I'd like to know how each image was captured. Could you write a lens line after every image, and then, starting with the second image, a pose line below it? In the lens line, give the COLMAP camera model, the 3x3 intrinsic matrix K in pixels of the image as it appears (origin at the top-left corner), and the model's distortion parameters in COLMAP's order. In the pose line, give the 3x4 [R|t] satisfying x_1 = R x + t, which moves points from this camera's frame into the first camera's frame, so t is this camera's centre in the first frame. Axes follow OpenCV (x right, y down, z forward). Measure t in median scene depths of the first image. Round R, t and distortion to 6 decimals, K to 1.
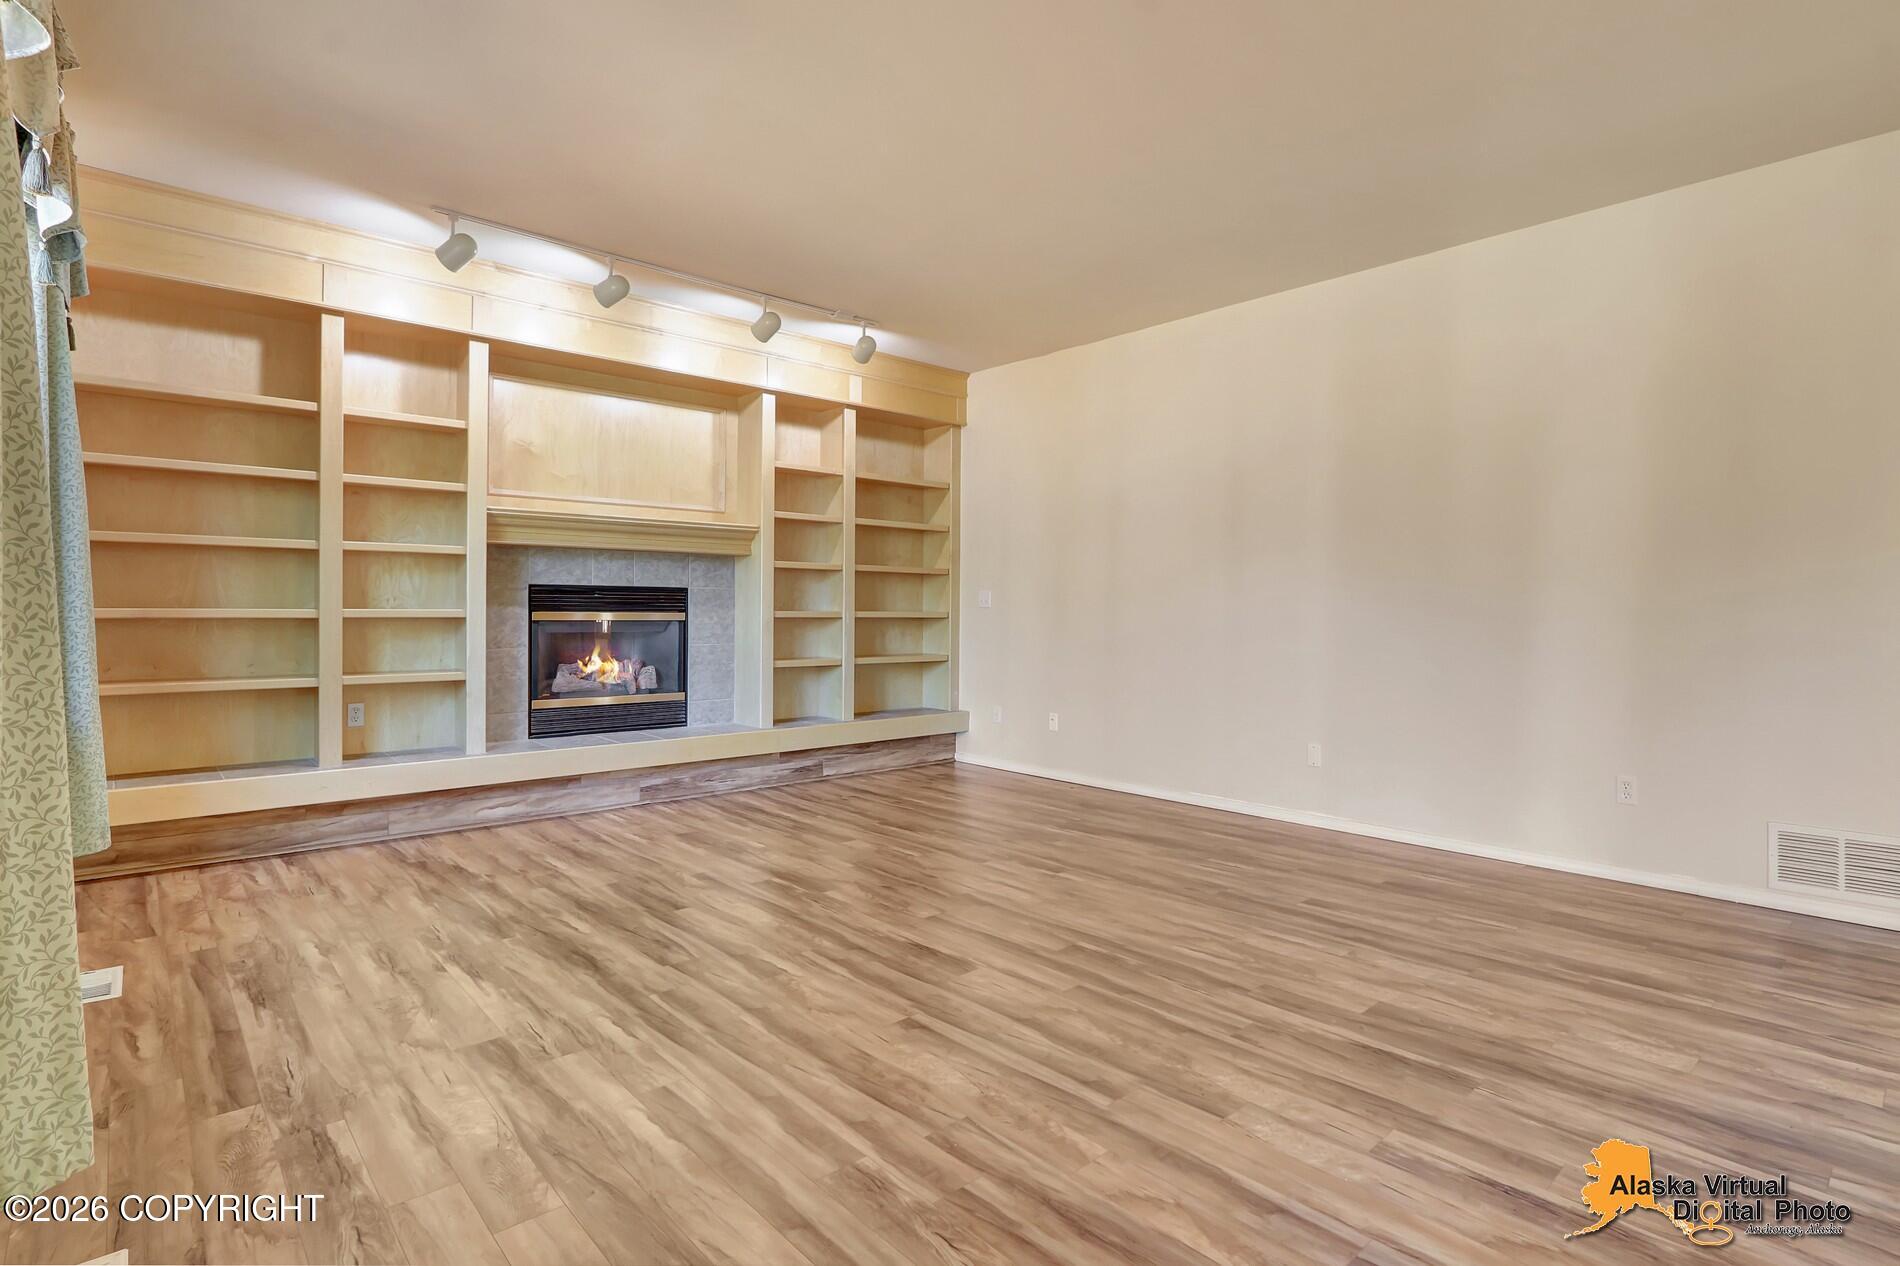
lens RADIAL K [[937.8, 0, 946.8], [0, 937.8, 613.9], [0, 0, 1]] dist [-0.012405, 0.001754]
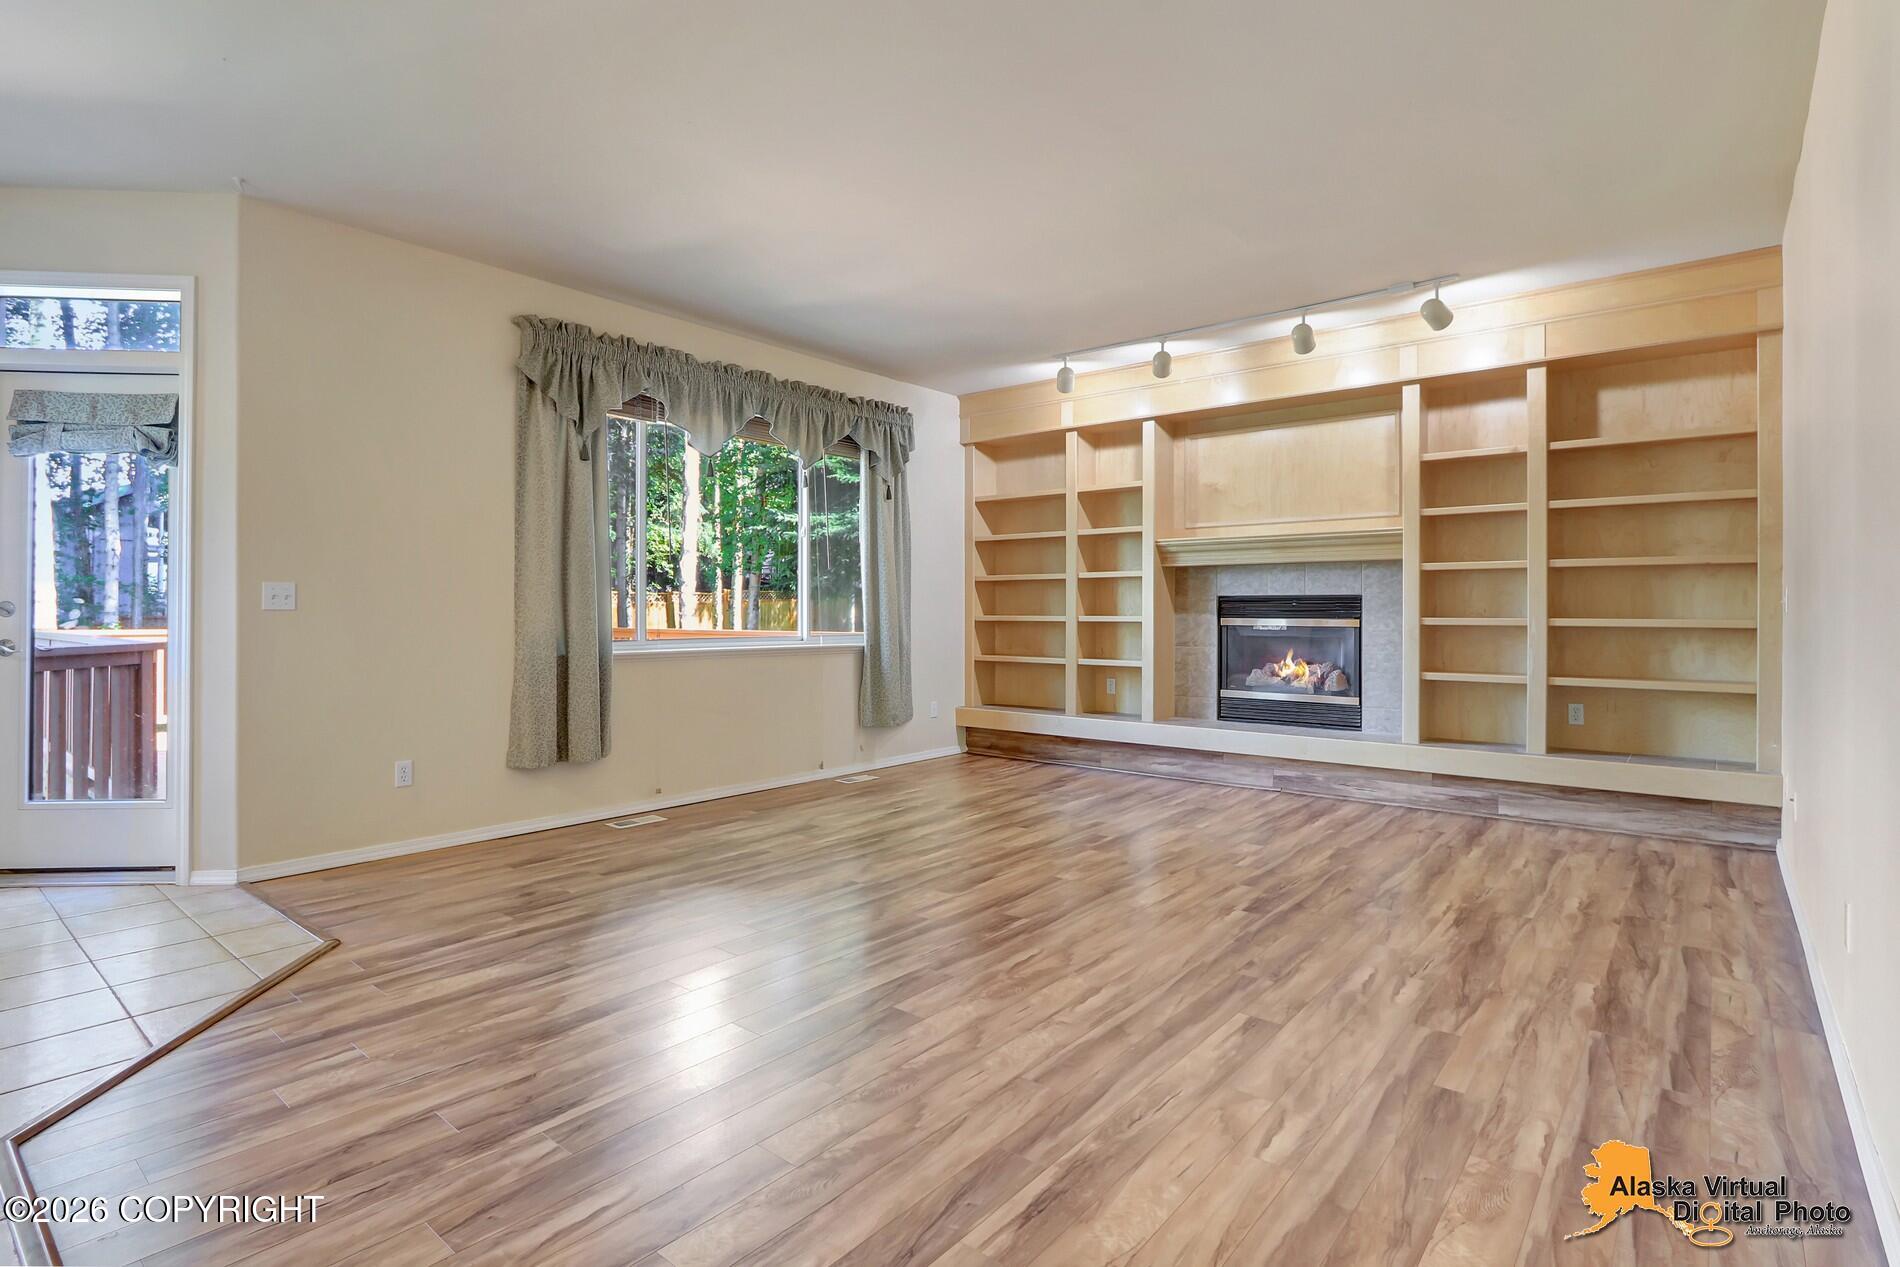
lens RADIAL K [[937.8, 0, 944.1], [0, 937.8, 612.9], [0, 0, 1]] dist [-0.012405, 0.001754]
pose [[0.145679, -0.005548, -0.989316, 0.725880], [-0.006172, 0.999960, -0.006517, 0.000947], [0.989313, 0.007055, 0.145638, 0.446321]]
